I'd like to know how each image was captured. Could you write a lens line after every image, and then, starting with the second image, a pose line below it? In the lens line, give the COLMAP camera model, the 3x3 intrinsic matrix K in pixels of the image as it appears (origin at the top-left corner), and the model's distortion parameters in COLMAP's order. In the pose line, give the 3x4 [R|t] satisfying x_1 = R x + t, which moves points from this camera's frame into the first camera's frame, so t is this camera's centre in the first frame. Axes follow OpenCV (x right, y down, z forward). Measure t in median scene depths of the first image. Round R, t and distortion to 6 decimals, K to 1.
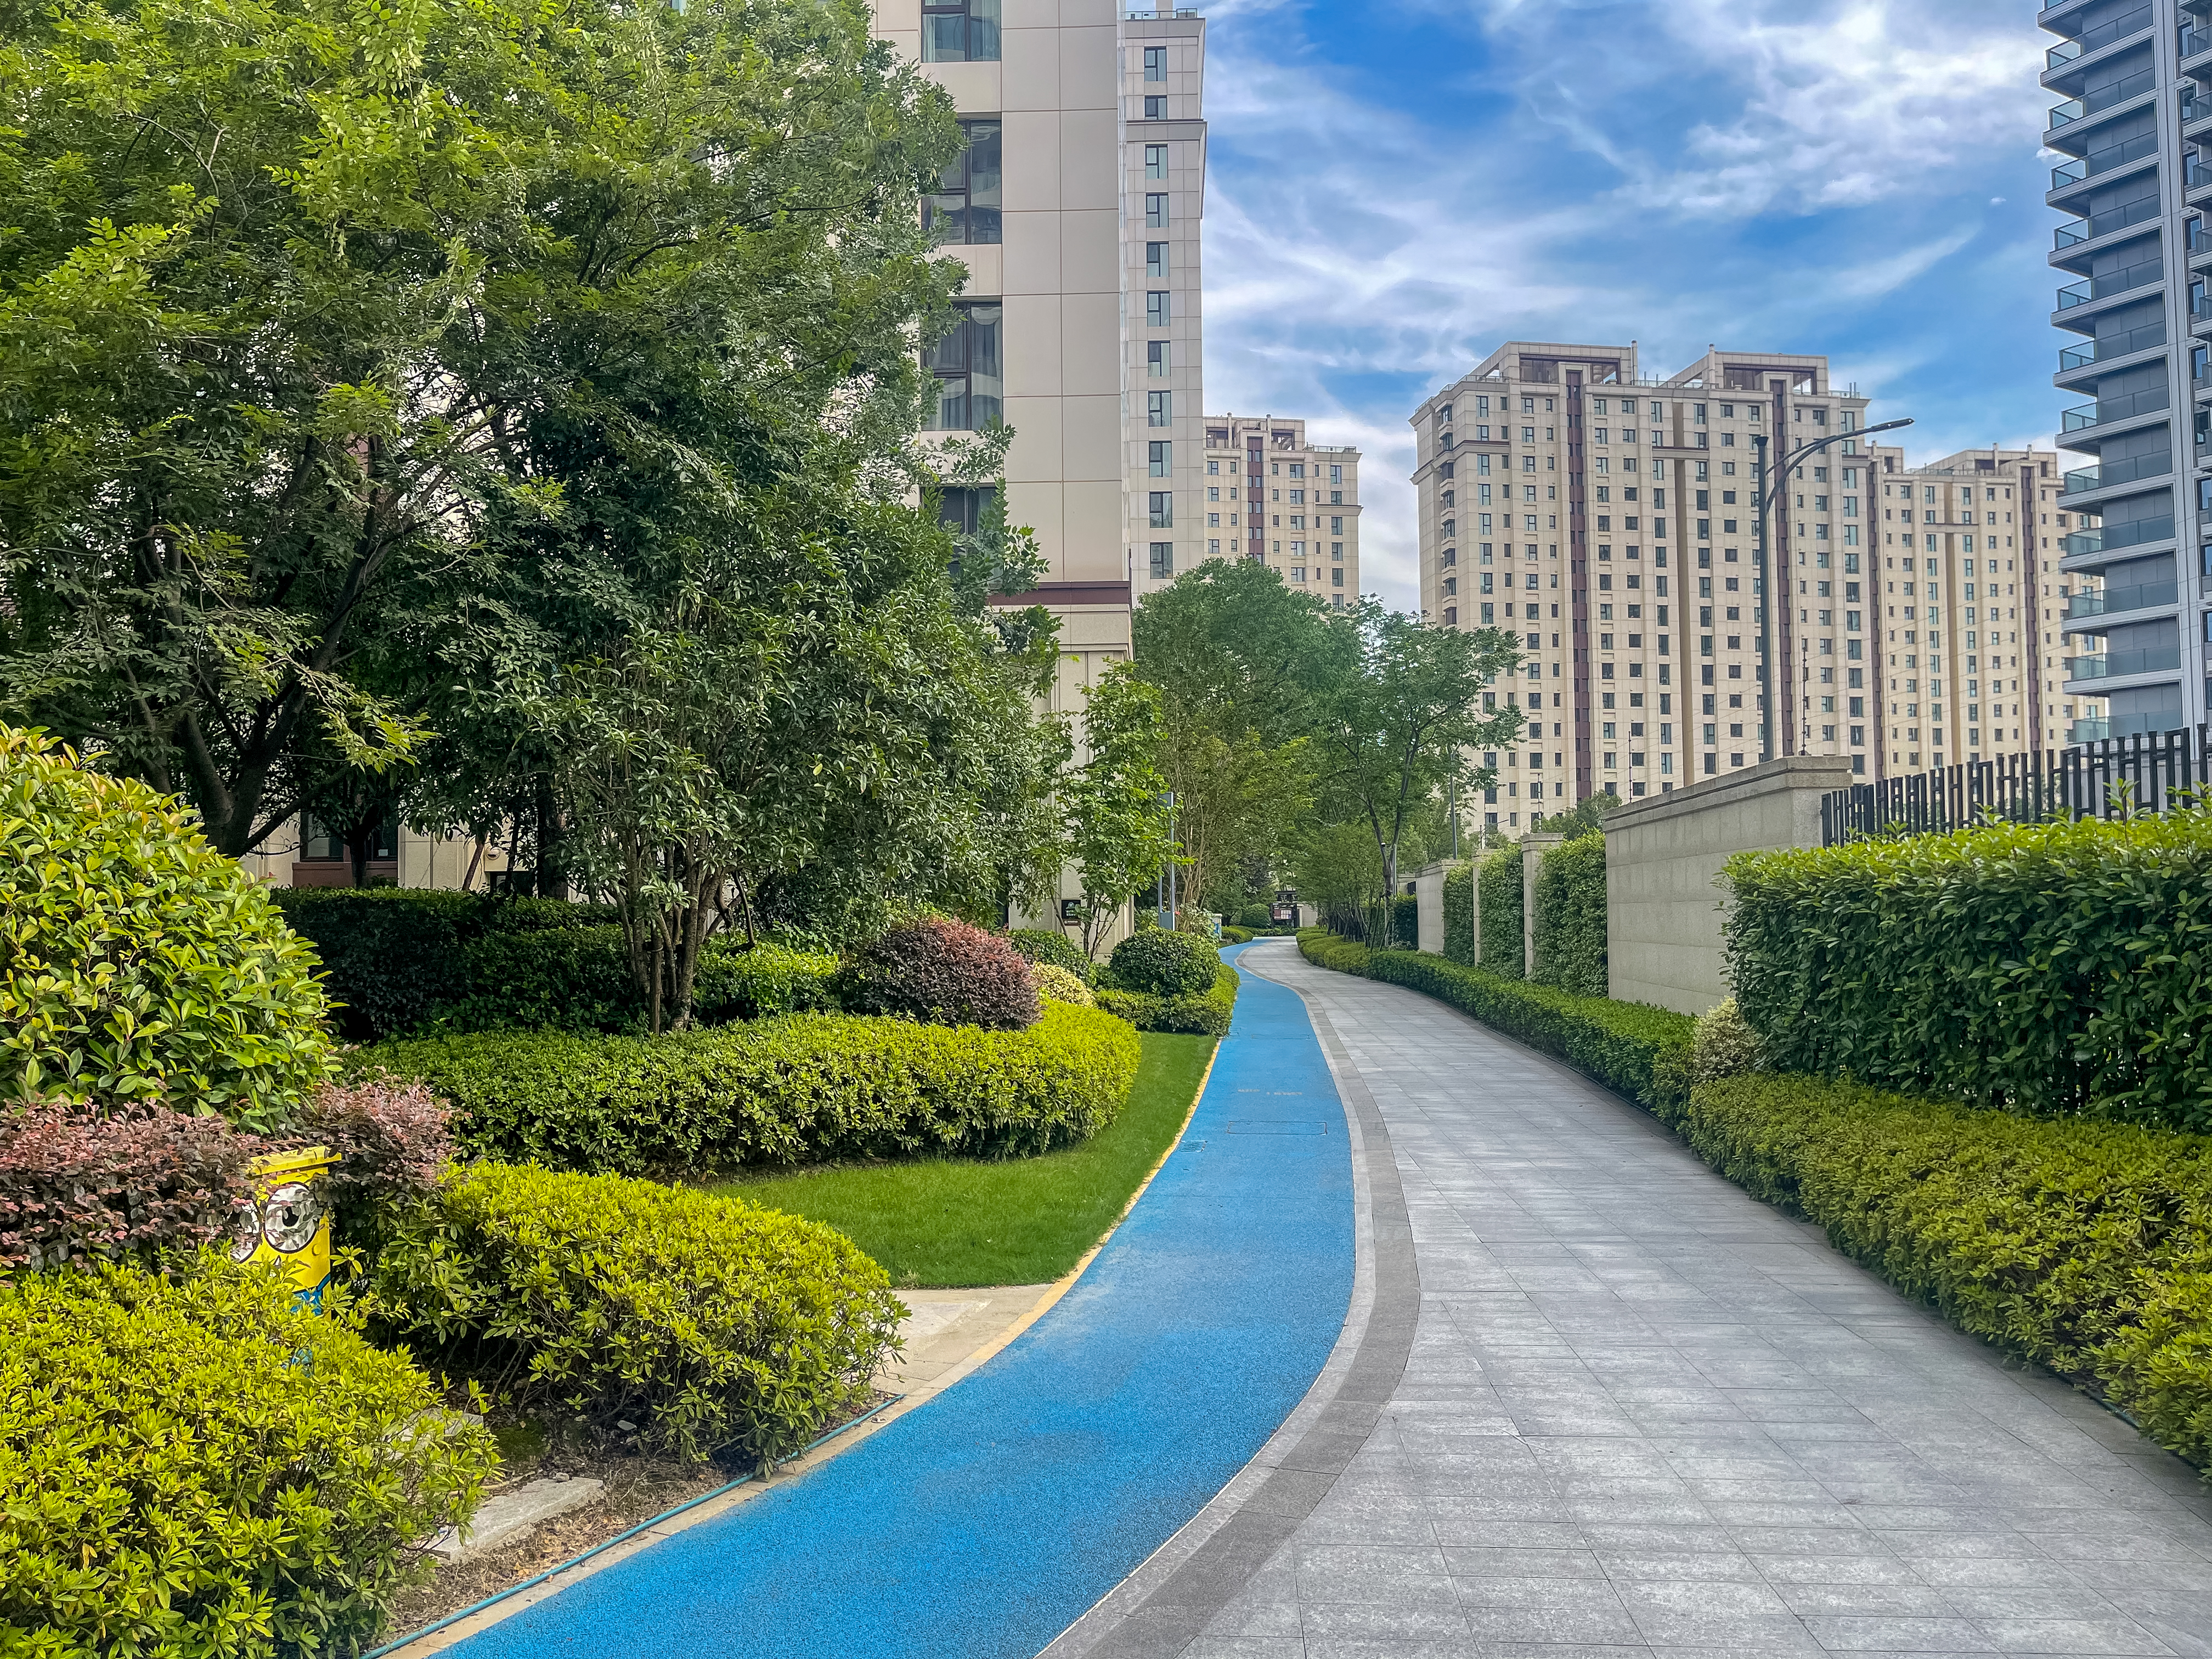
lens RADIAL K [[1687.4, 0, 1103.2], [0, 1687.4, 829.7], [0, 0, 1]] dist [-0.013150, 0.016640]
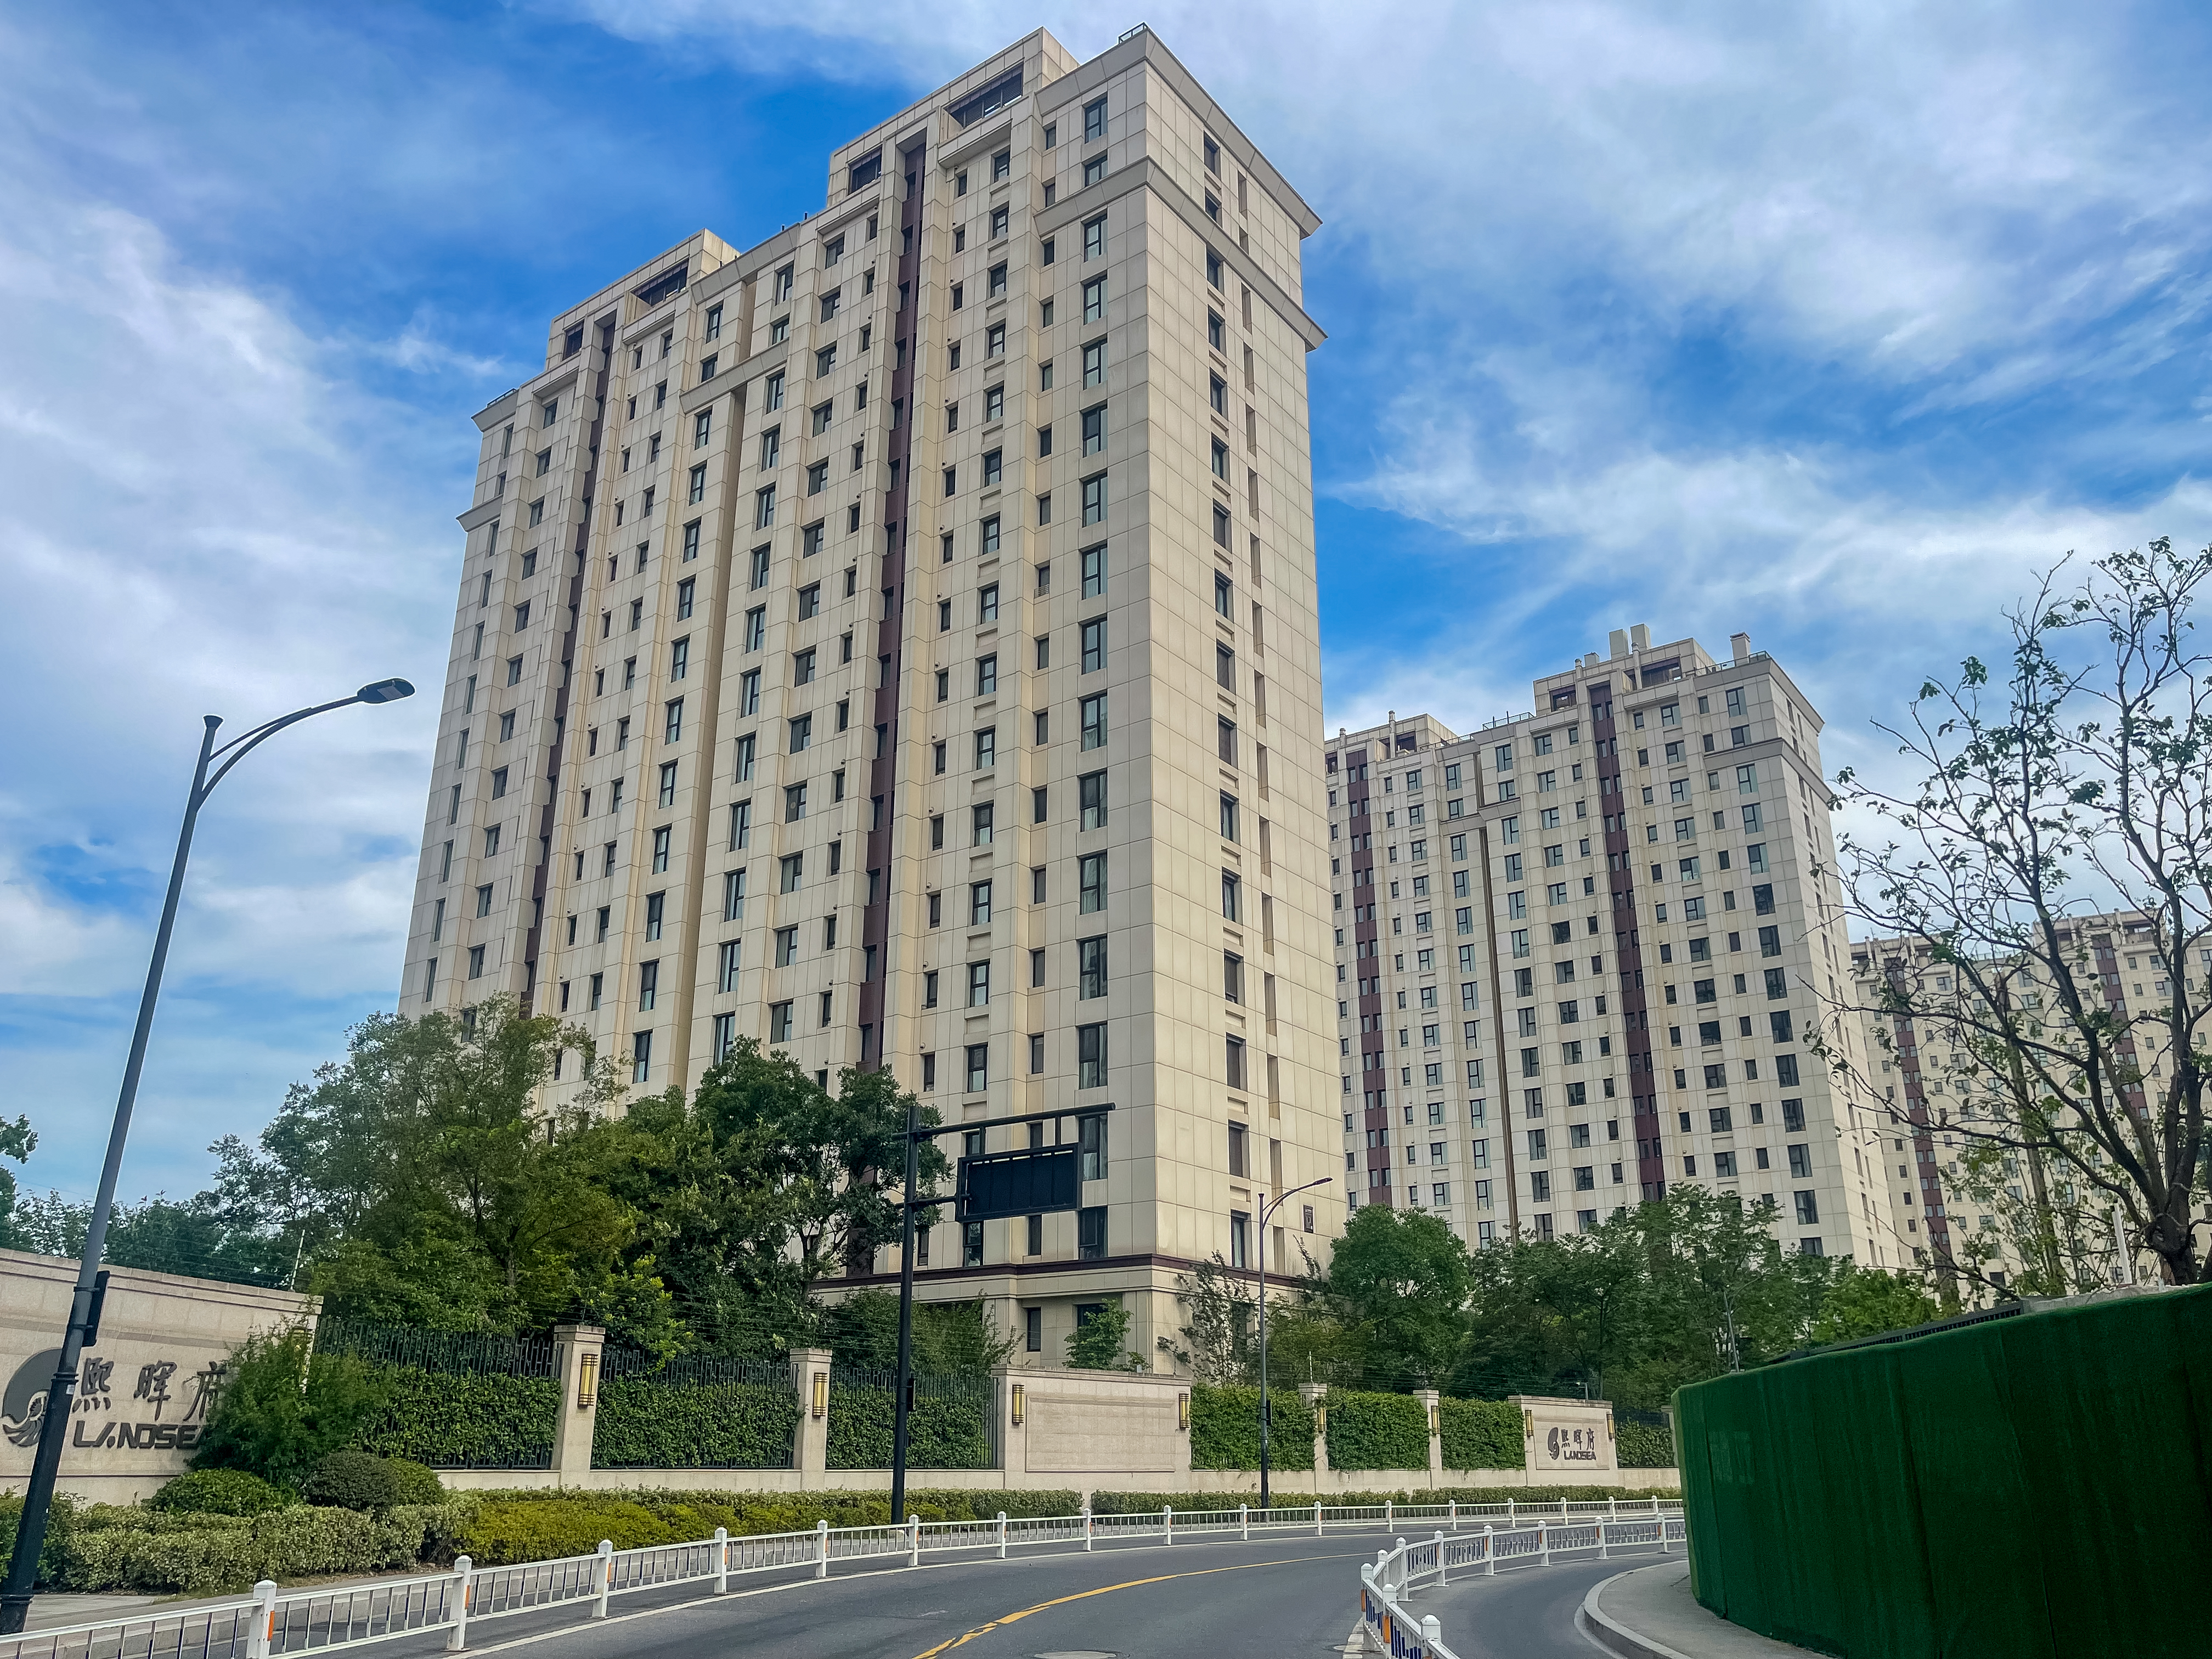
lens RADIAL K [[1687.4, 0, 1109.6], [0, 1687.4, 836.0], [0, 0, 1]] dist [-0.013150, 0.016640]
pose [[0.825526, -0.185536, -0.532994, 0.160255], [0.014714, 0.951171, -0.308314, 0.003053], [0.564172, 0.246679, 0.787946, -0.105925]]
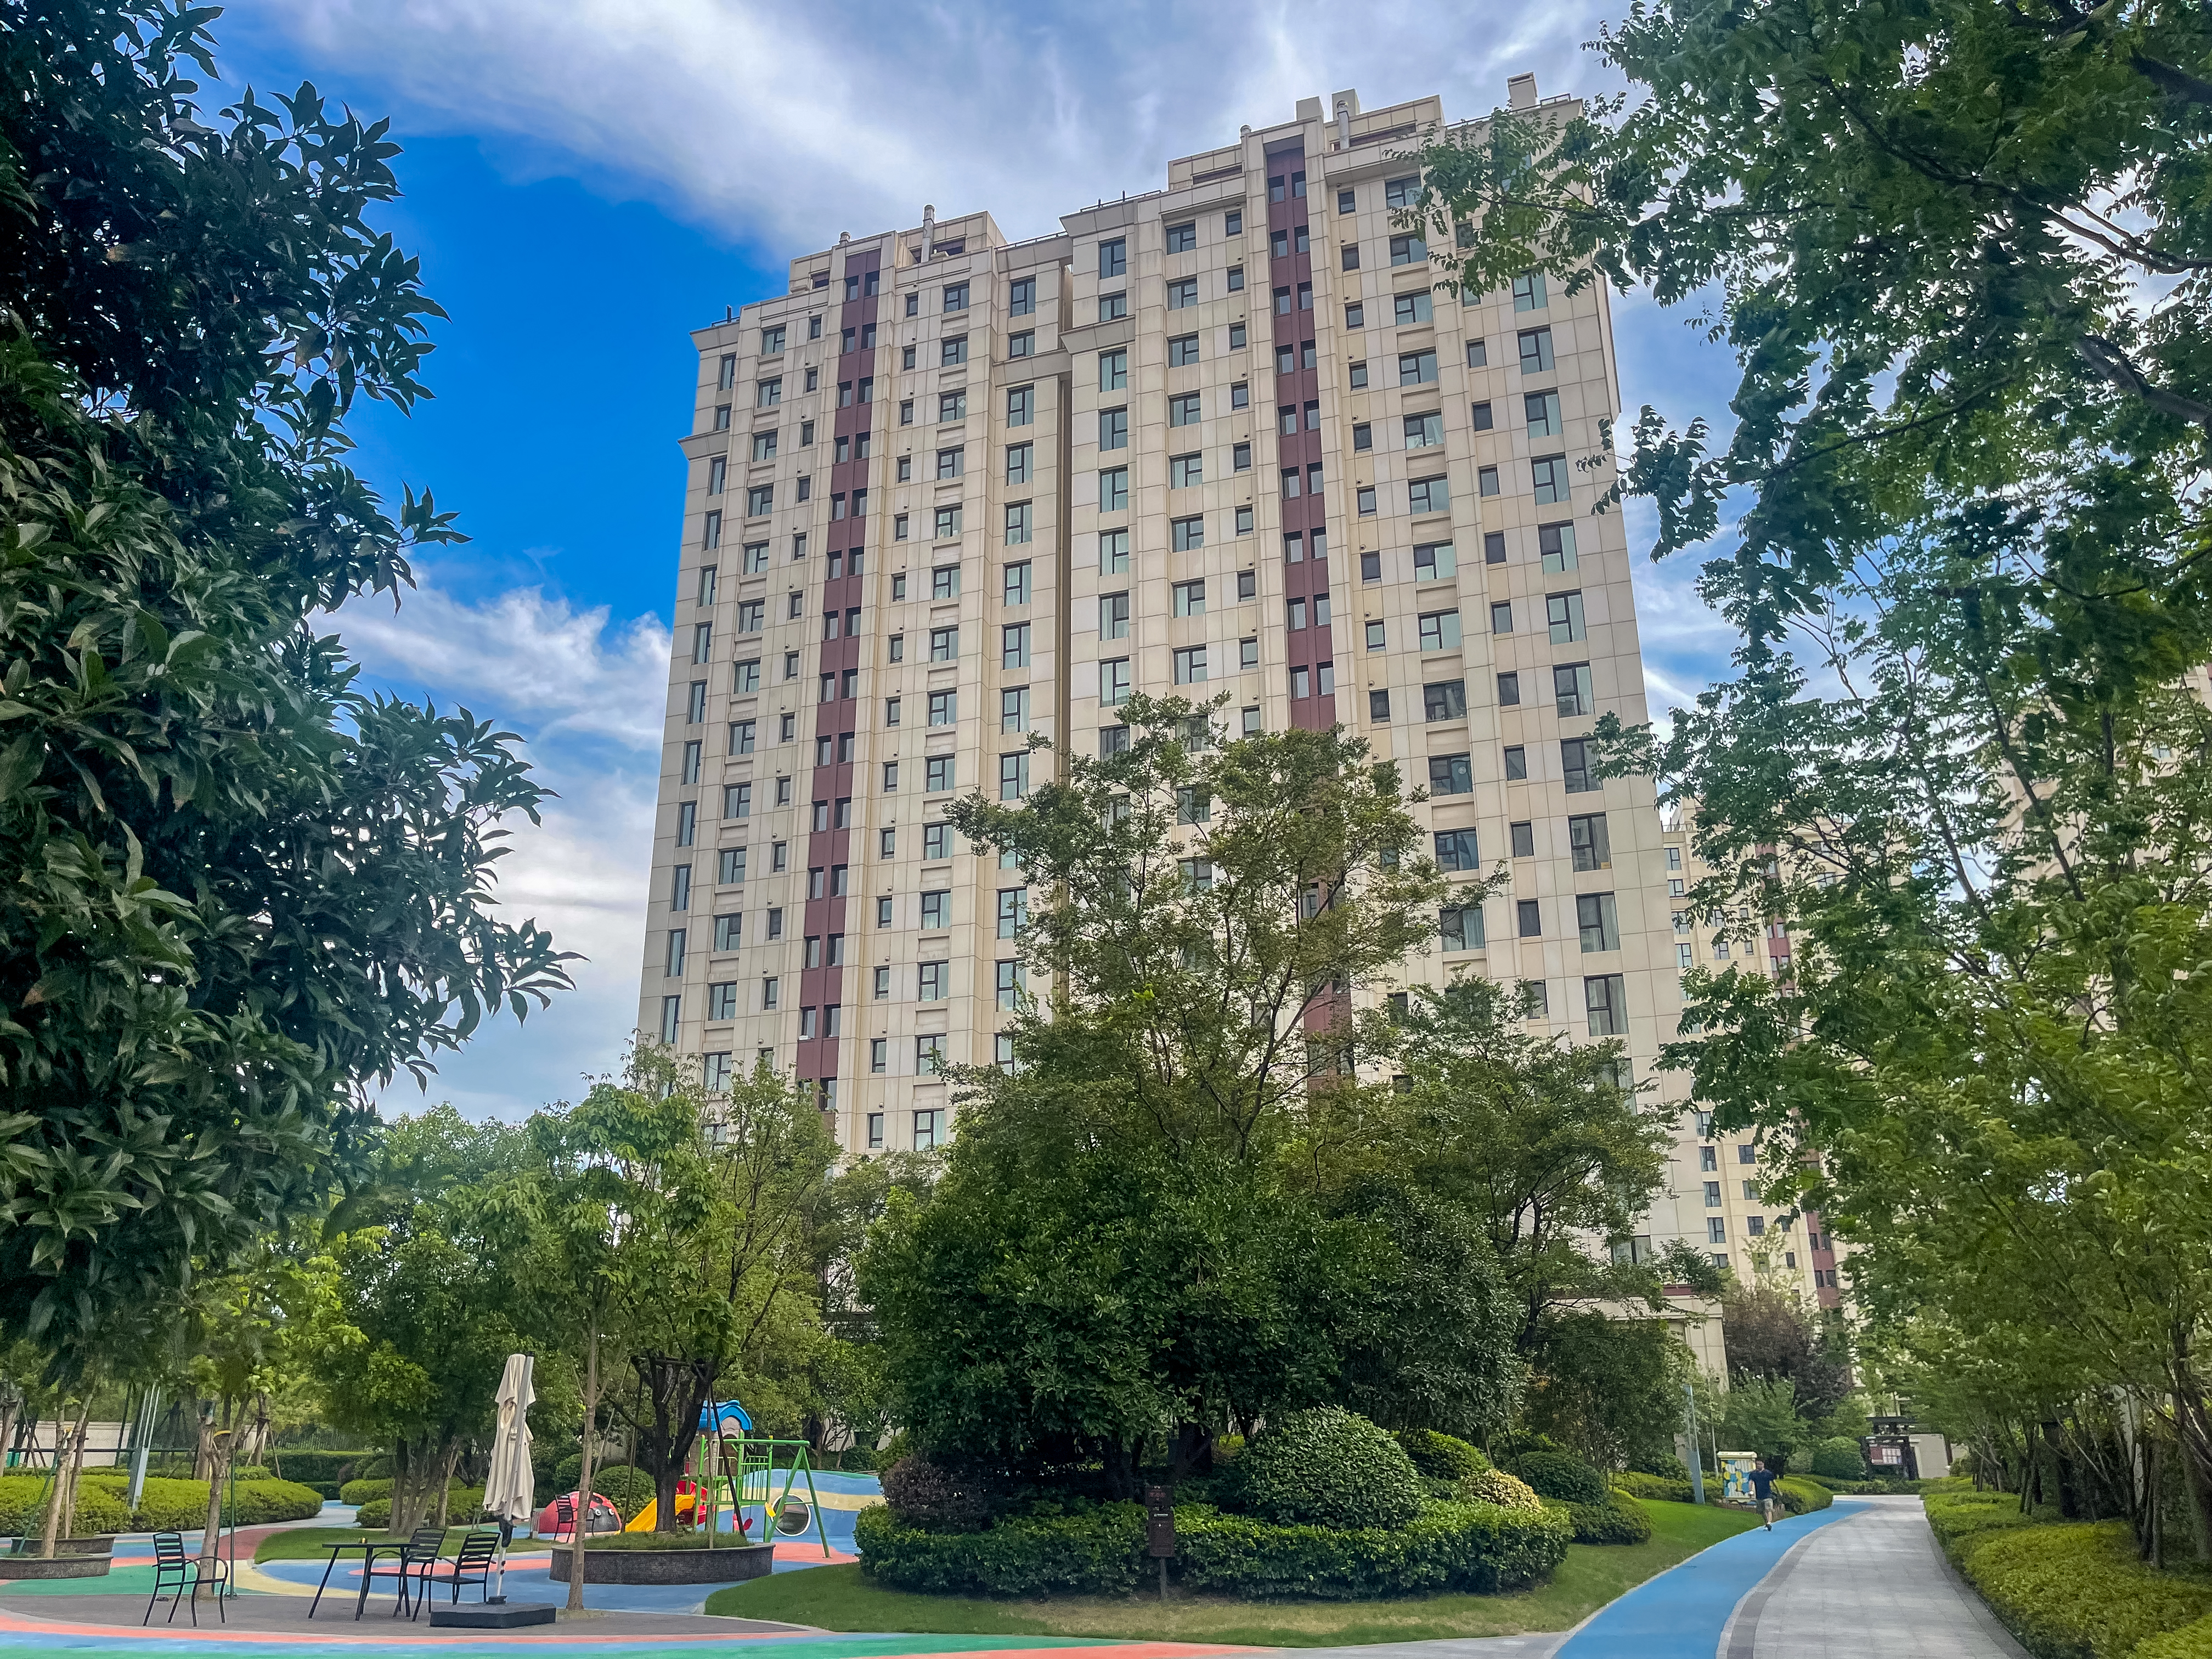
lens RADIAL K [[1687.4, 0, 1088.2], [0, 1687.4, 829.0], [0, 0, 1]] dist [-0.013150, 0.016640]
pose [[0.951738, -0.092620, -0.292604, 0.022394], [0.001101, 0.954402, -0.298523, 0.011148], [0.306911, 0.283793, 0.908442, 0.213424]]
